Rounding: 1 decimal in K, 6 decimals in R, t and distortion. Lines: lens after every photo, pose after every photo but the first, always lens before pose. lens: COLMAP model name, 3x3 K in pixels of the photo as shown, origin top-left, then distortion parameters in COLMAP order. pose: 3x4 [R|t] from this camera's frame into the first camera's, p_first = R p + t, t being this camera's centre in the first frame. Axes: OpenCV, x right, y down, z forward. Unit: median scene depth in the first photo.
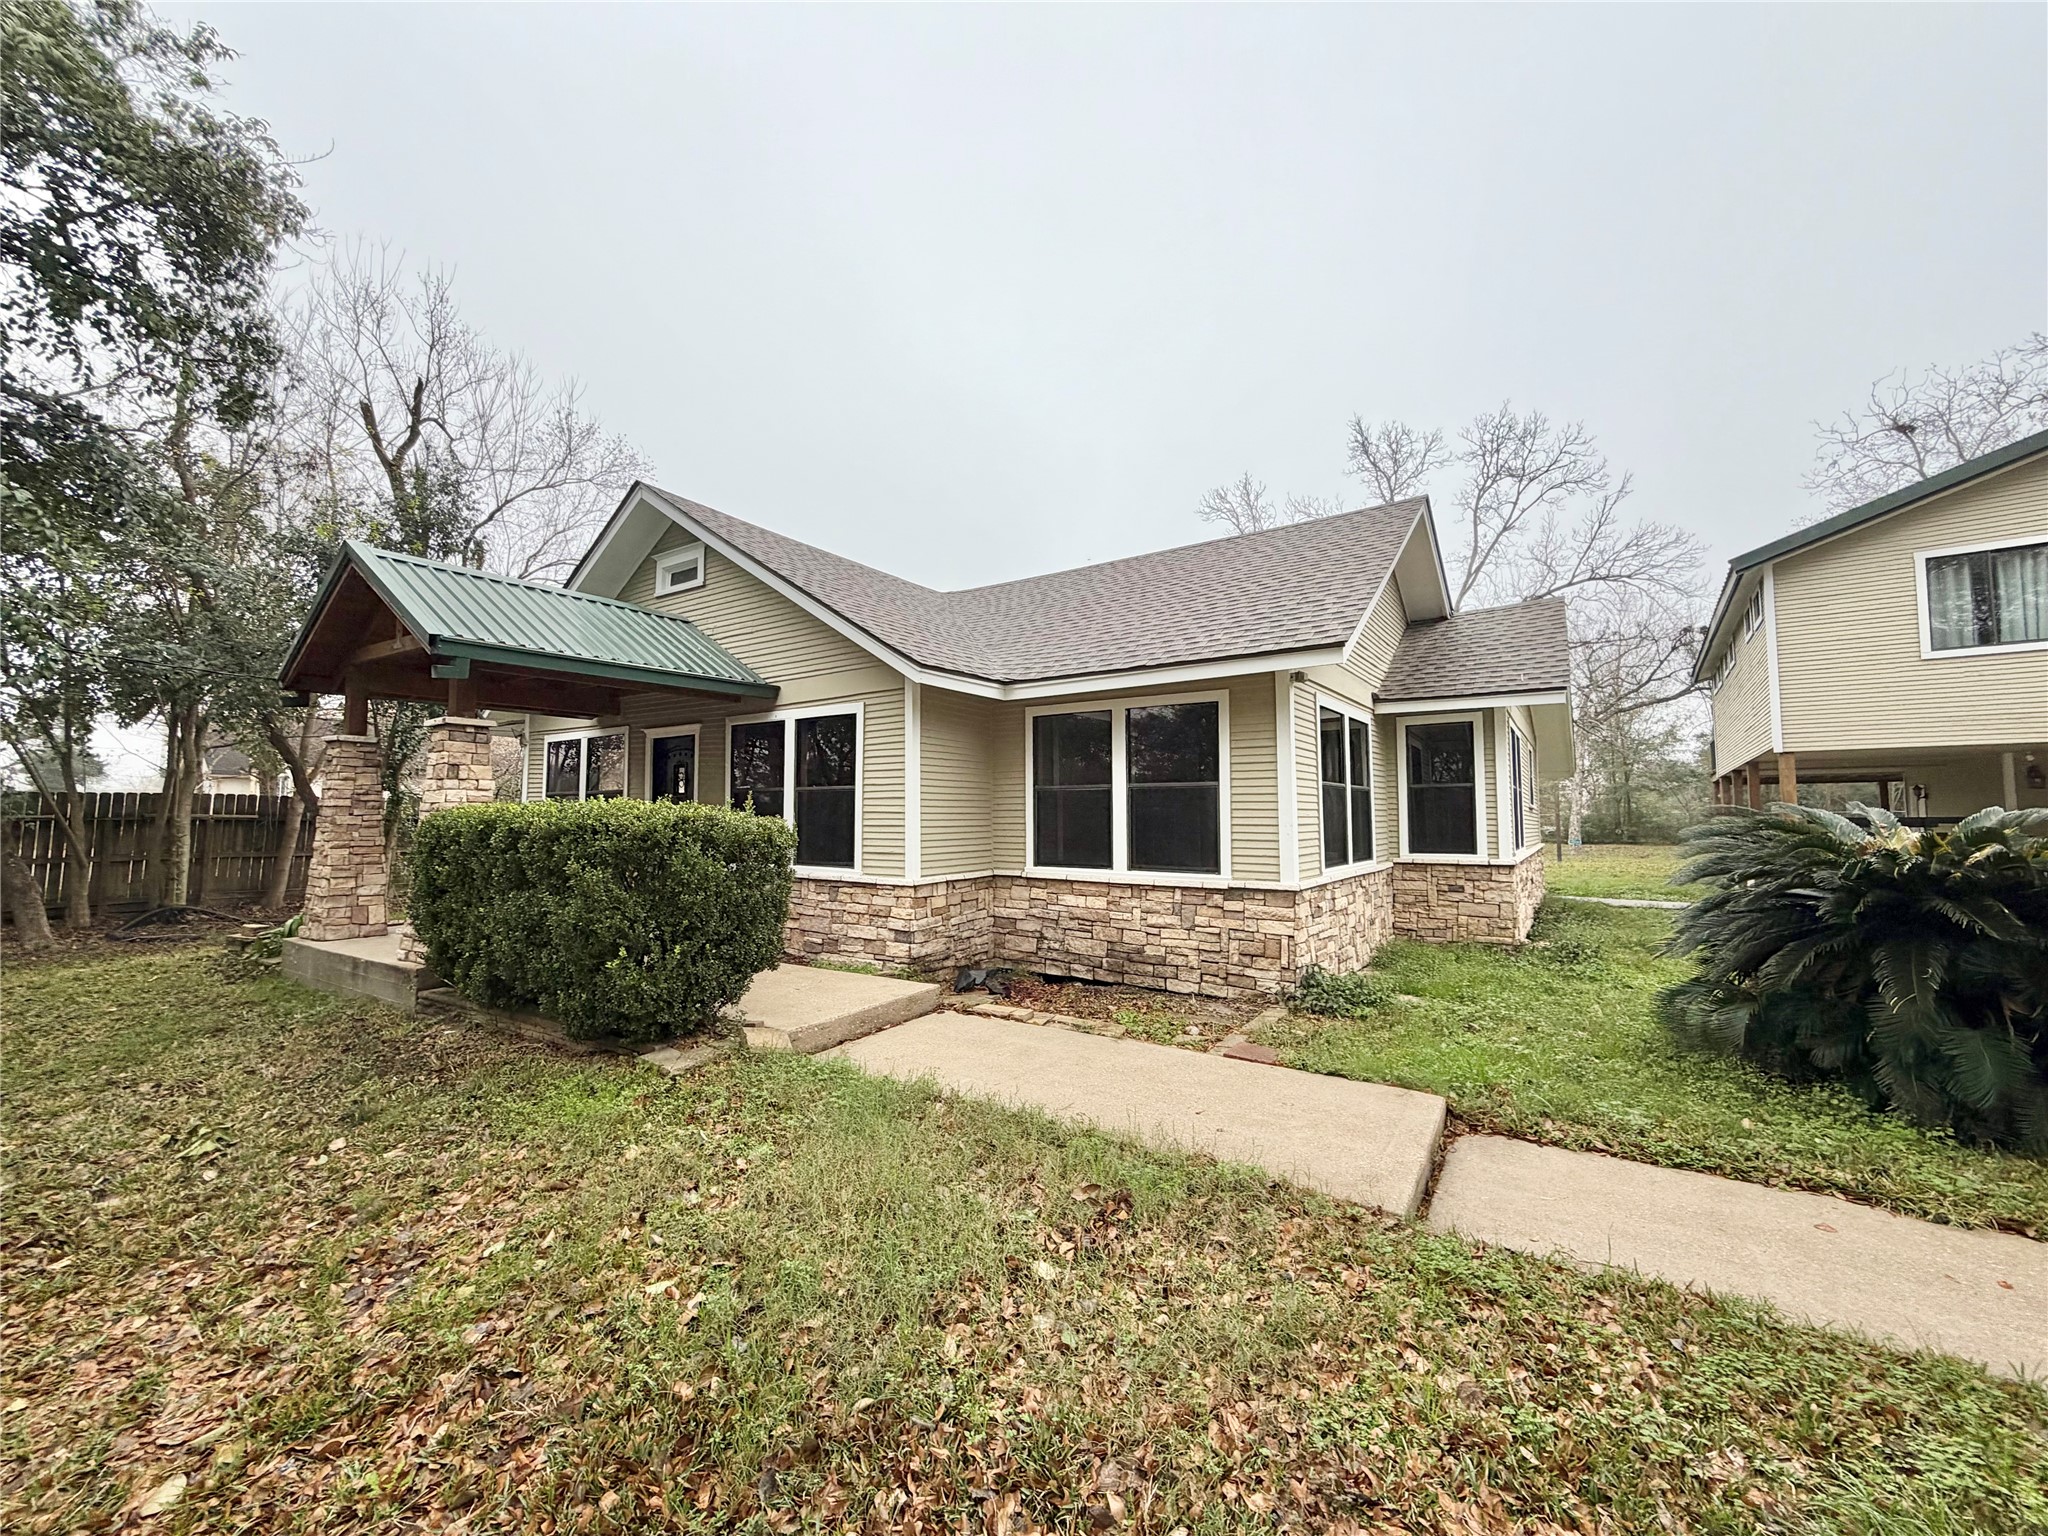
lens RADIAL K [[817.8, 0, 1022.3], [0, 817.8, 767.9], [0, 0, 1]] dist [-0.002028, -0.000100]
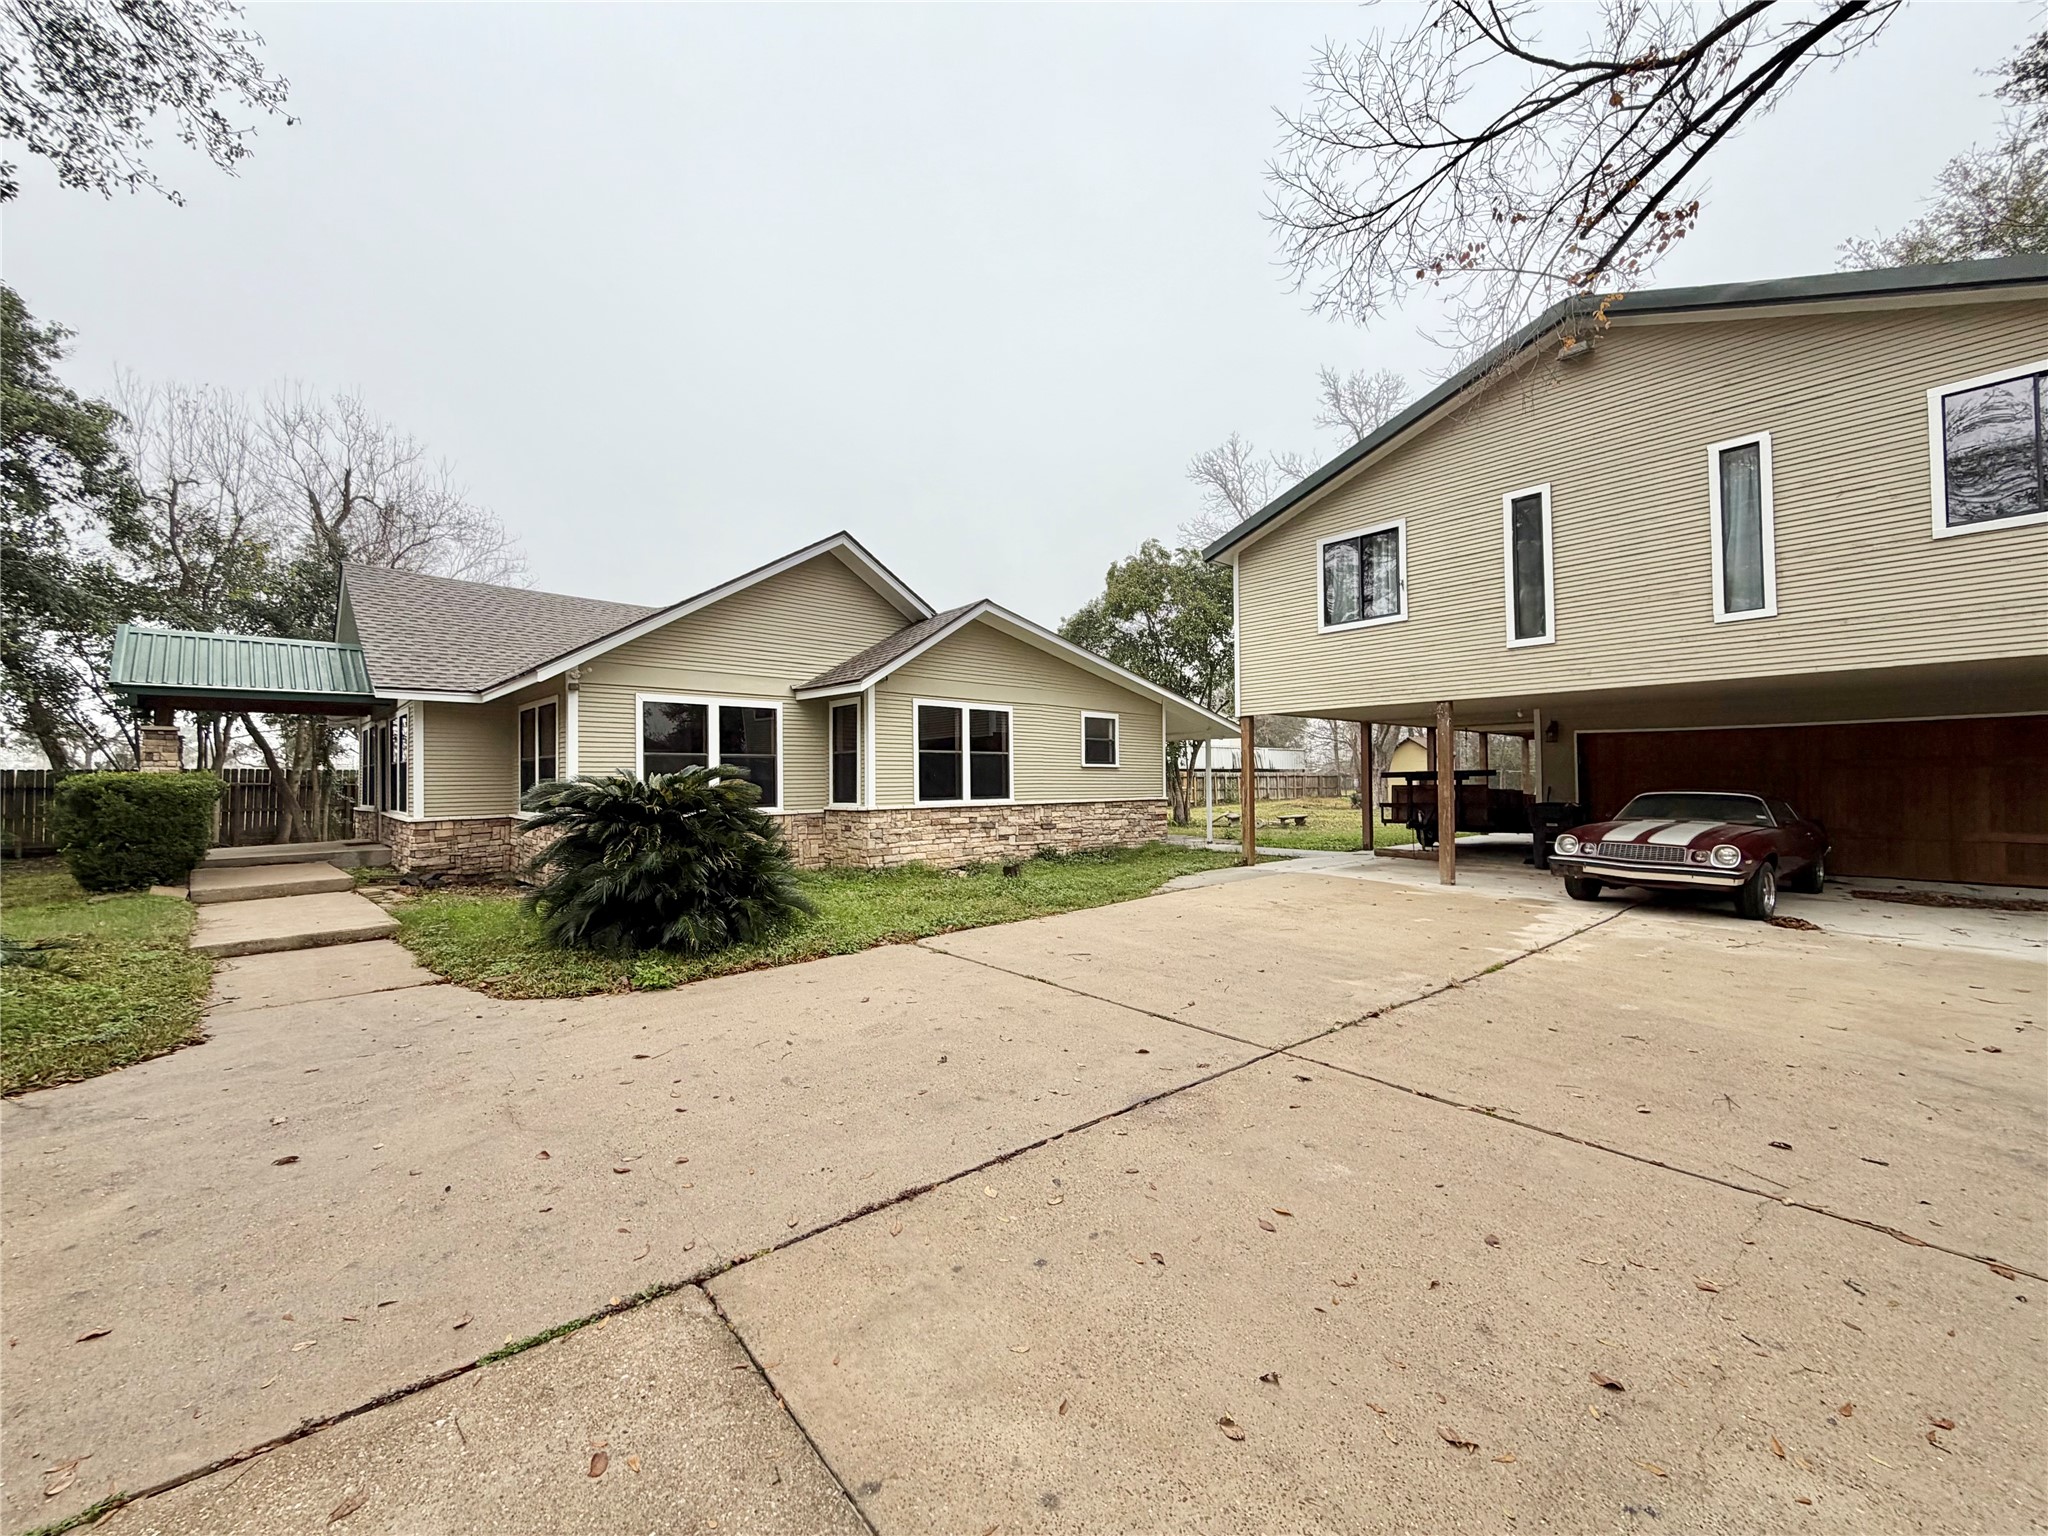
lens RADIAL K [[817.8, 0, 1022.3], [0, 817.8, 767.9], [0, 0, 1]] dist [-0.002028, -0.000100]
pose [[0.979253, -0.013451, -0.202192, 0.980436], [0.022930, 0.998741, 0.044609, -0.004671], [0.201338, -0.048319, 0.978329, -0.230119]]
